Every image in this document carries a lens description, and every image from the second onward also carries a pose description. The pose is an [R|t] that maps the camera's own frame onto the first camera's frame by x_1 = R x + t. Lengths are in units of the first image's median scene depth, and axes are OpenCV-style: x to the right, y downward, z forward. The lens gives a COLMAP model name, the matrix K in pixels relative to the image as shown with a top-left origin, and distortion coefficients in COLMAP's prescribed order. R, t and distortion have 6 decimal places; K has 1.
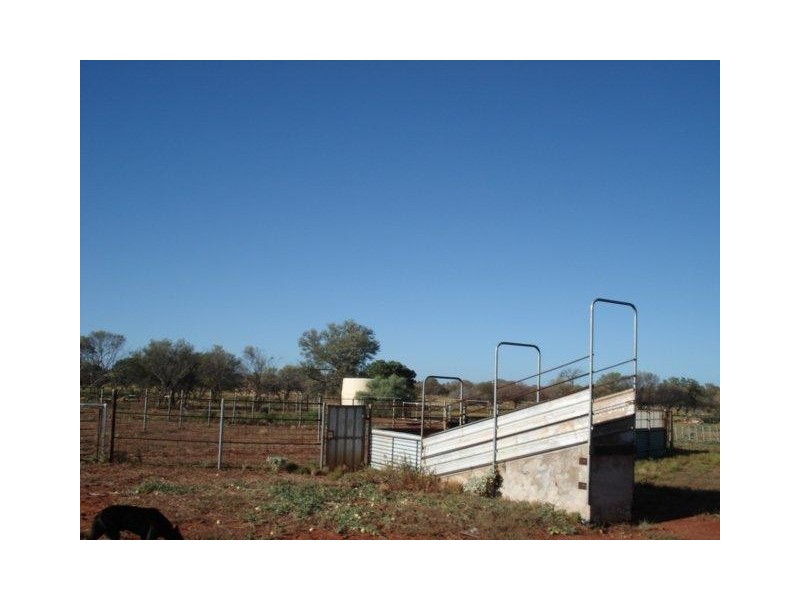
lens RADIAL K [[717.7, 0, 400.0], [0, 717.7, 300.0], [0, 0, 1]] dist [-0.067611, -0.008127]
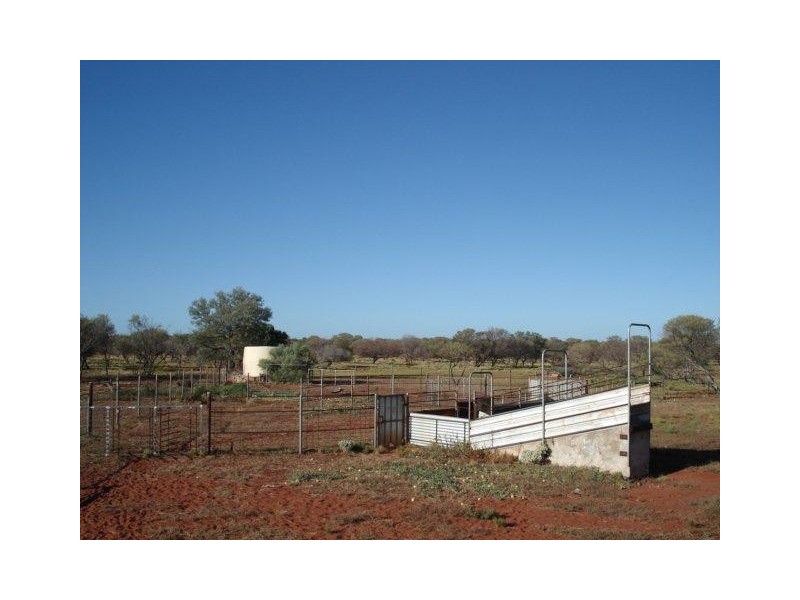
lens RADIAL K [[717.7, 0, 400.0], [0, 717.7, 300.0], [0, 0, 1]] dist [-0.067611, -0.008127]
pose [[0.974891, -0.014075, 0.222239, -0.372863], [-0.000404, 0.997887, 0.064969, -0.107693], [-0.222684, -0.063428, 0.972825, -0.213859]]
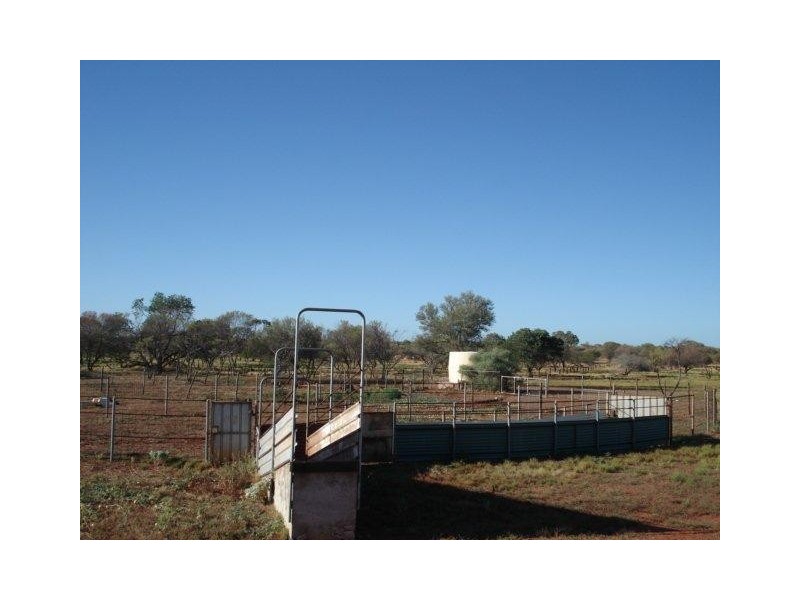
lens RADIAL K [[717.7, 0, 400.0], [0, 717.7, 300.0], [0, 0, 1]] dist [-0.067611, -0.008127]
pose [[0.965816, -0.033793, -0.257017, 0.484765], [0.046188, 0.998035, 0.042338, -0.035861], [0.255081, -0.052762, 0.965479, 0.084866]]
